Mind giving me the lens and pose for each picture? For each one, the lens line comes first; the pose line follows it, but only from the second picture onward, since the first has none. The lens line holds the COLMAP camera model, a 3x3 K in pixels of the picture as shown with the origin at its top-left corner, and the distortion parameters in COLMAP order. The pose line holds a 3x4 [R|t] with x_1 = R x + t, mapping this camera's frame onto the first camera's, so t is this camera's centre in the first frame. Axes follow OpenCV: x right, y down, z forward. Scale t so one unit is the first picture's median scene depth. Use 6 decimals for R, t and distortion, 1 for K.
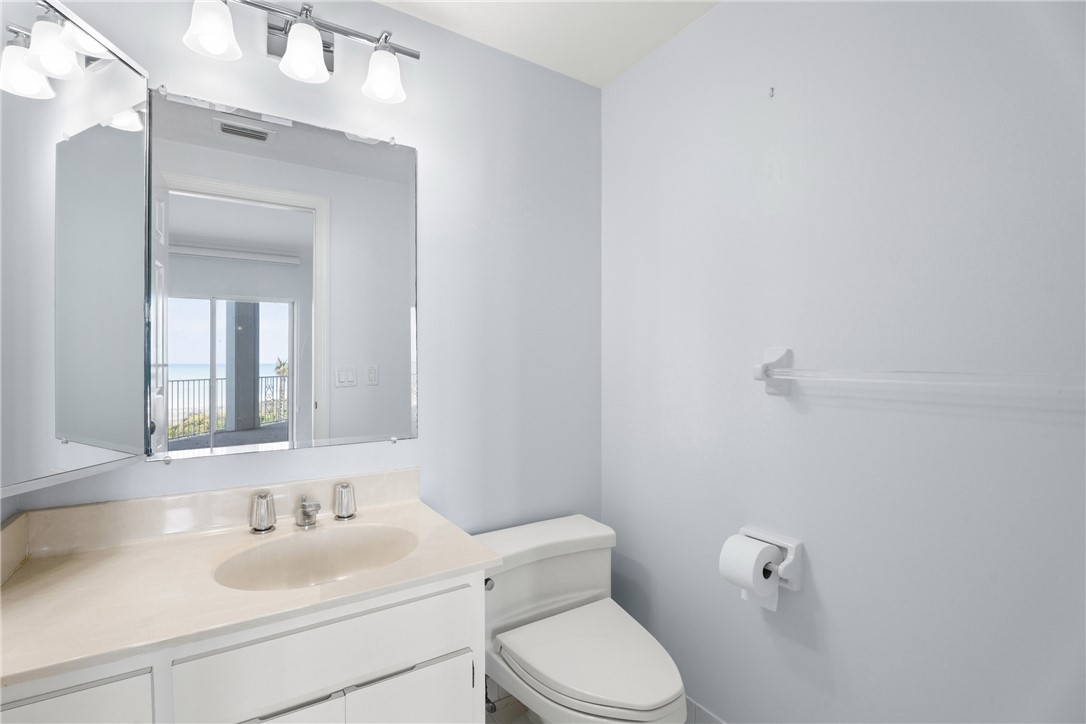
lens RADIAL K [[553.2, 0, 543.0], [0, 553.2, 362.0], [0, 0, 1]] dist [-0.000349, -0.000110]
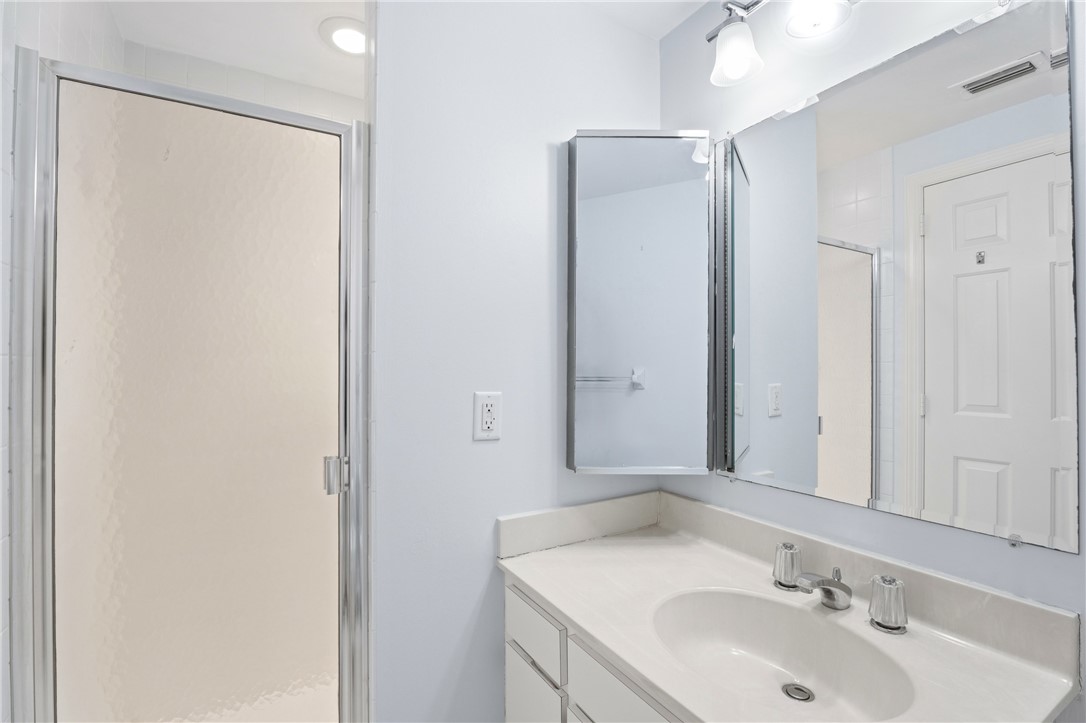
lens RADIAL K [[492.9, 0, 530.2], [0, 492.9, 360.6], [0, 0, 1]] dist [-0.001175, -0.005337]
pose [[-0.027155, 0.001249, -0.999630, 0.266763], [0.011476, 0.999934, 0.000937, -0.050735], [0.999565, -0.011446, -0.027168, 0.608111]]
